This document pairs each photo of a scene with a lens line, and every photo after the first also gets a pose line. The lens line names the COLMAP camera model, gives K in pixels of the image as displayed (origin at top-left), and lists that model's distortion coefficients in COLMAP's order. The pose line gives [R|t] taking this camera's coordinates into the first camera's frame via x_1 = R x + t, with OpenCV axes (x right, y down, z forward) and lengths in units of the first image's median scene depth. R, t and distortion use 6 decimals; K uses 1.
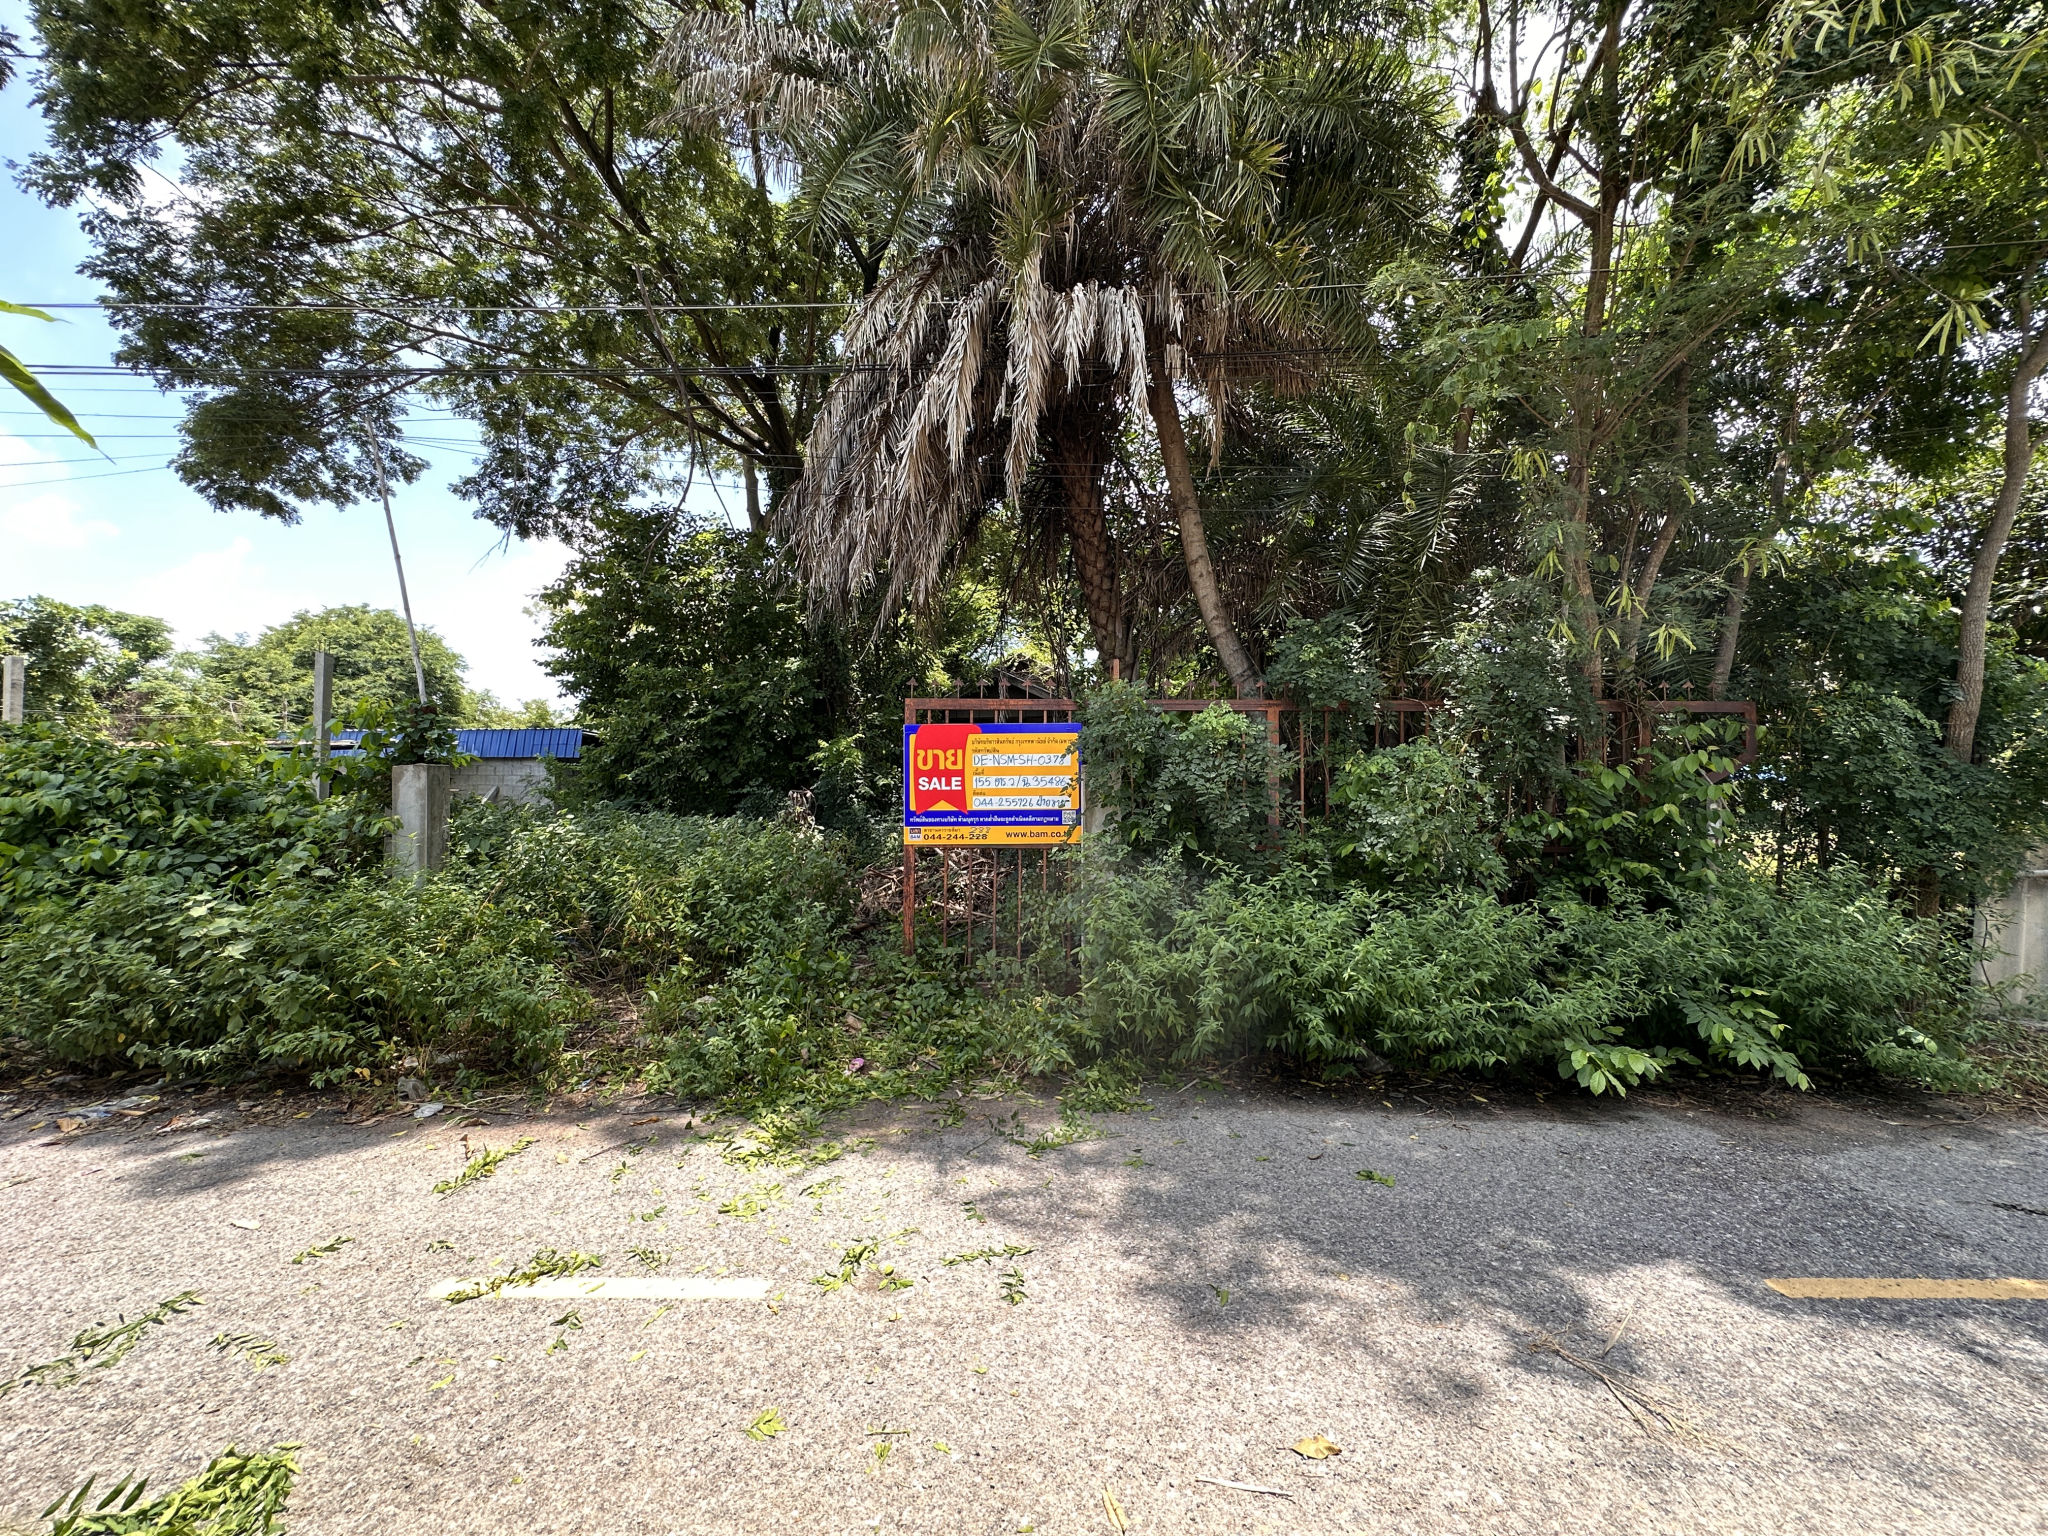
lens RADIAL K [[823.0, 0, 1024.0], [0, 823.0, 768.0], [0, 0, 1]] dist [-0.000288, -0.000004]
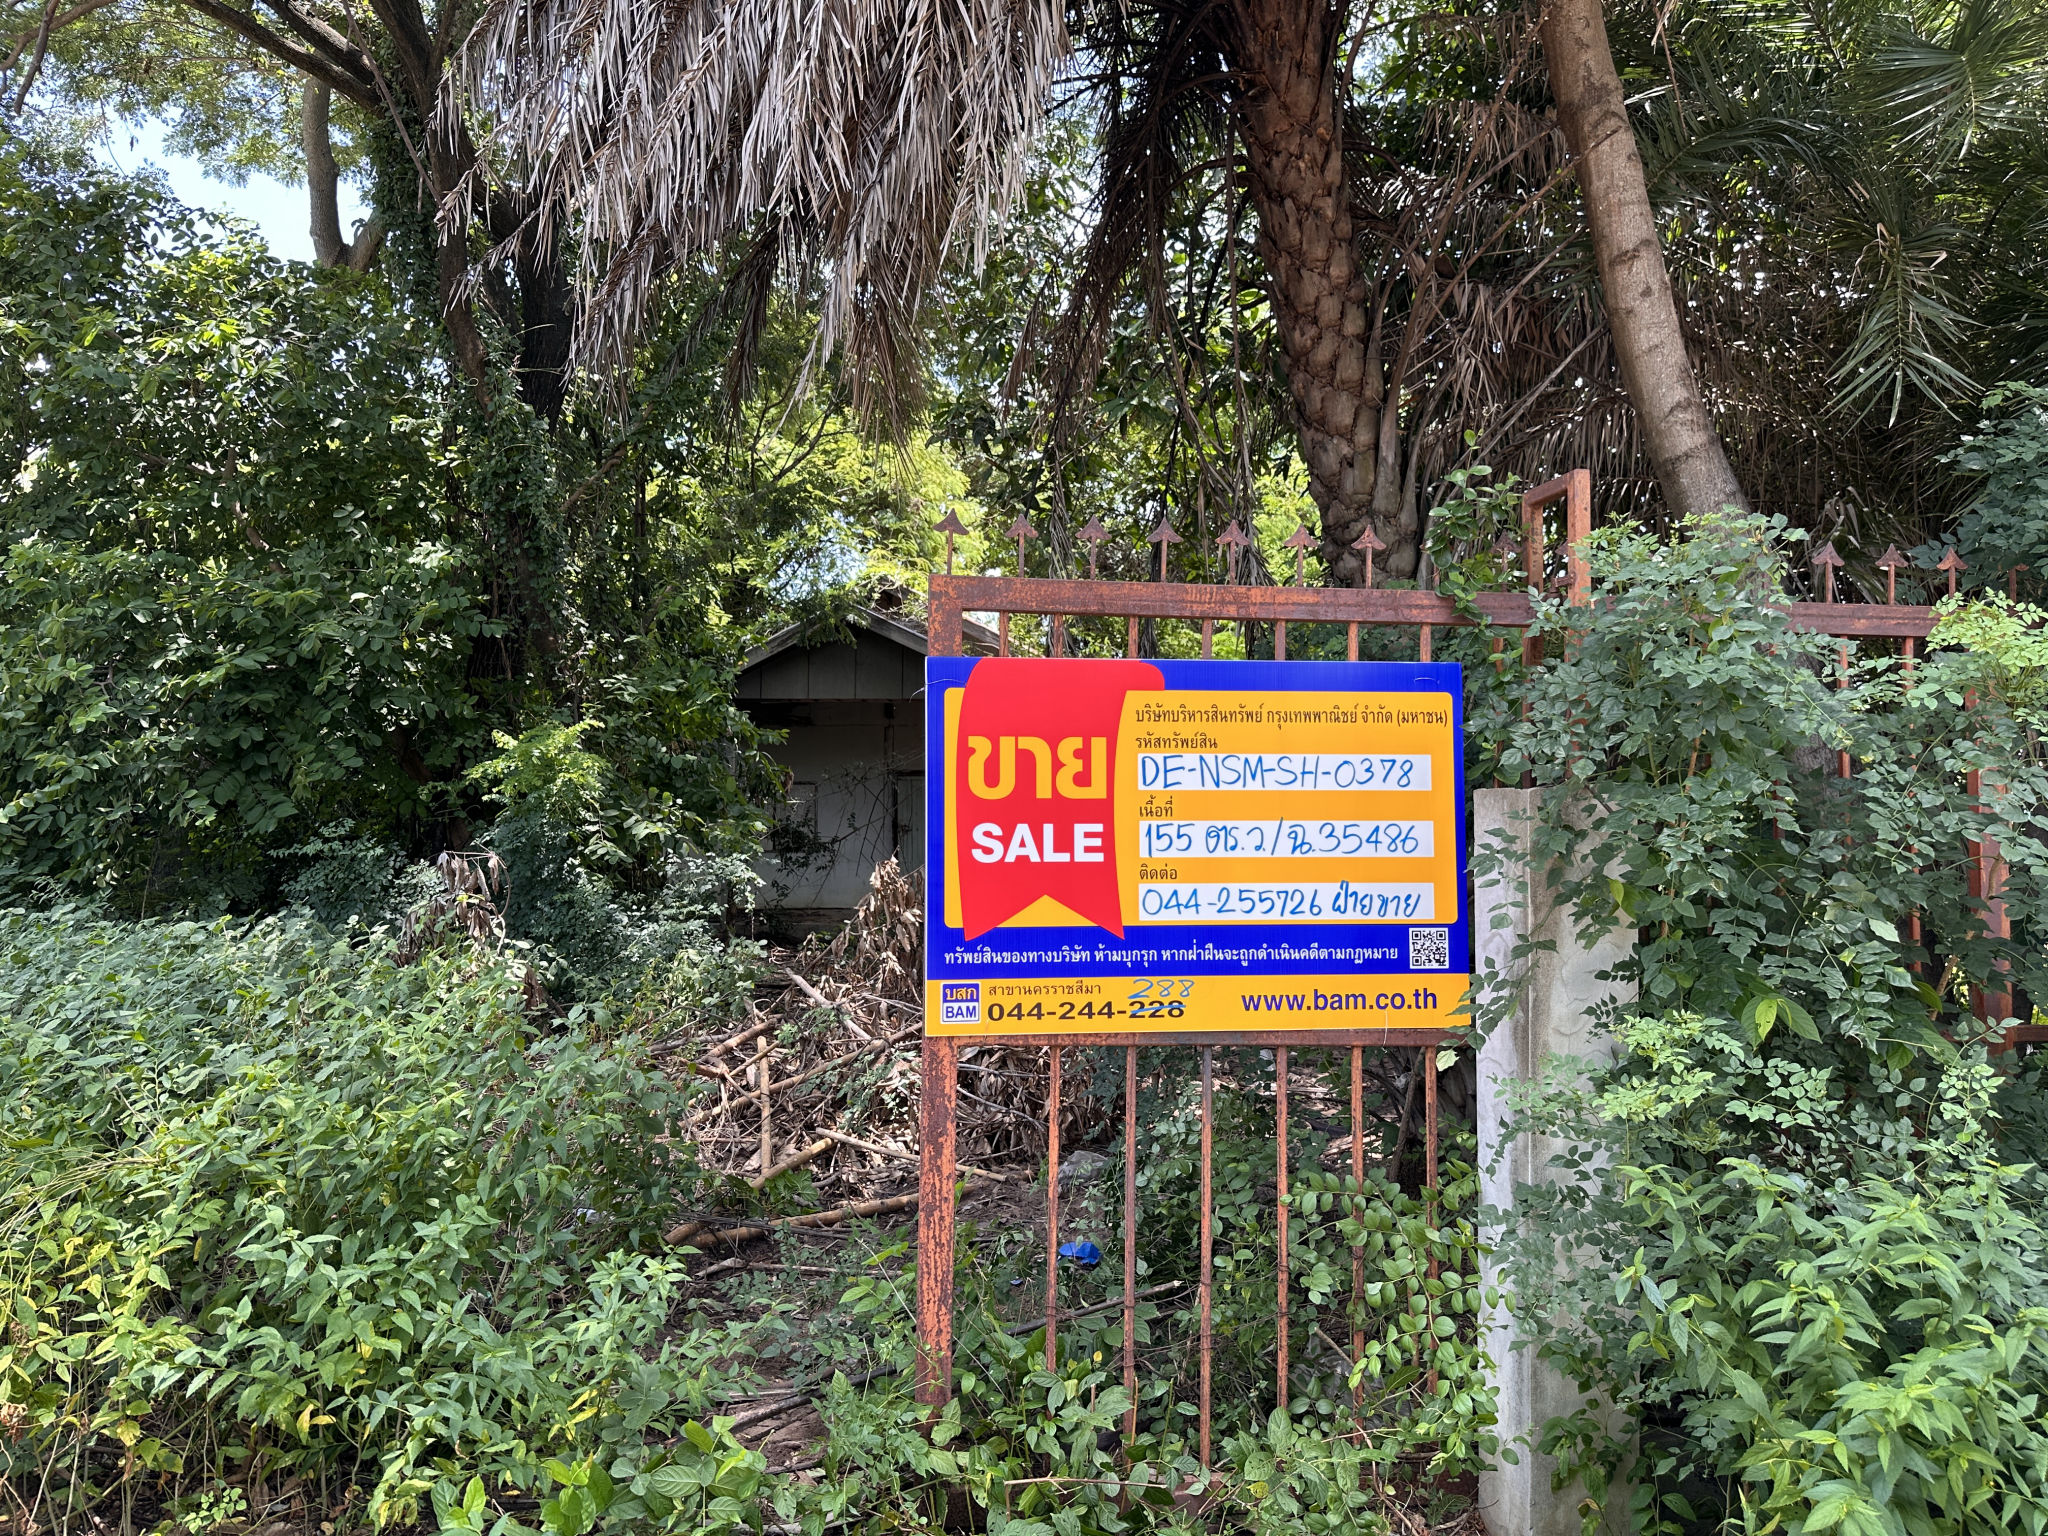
lens RADIAL K [[1424.3, 0, 1024.0], [0, 1424.3, 768.0], [0, 0, 1]] dist [0.098155, -0.137378]
pose [[0.988234, 0.011243, 0.152535, -0.191960], [-0.007546, 0.999664, -0.024792, 0.003653], [-0.152762, 0.023349, 0.987987, 0.453776]]
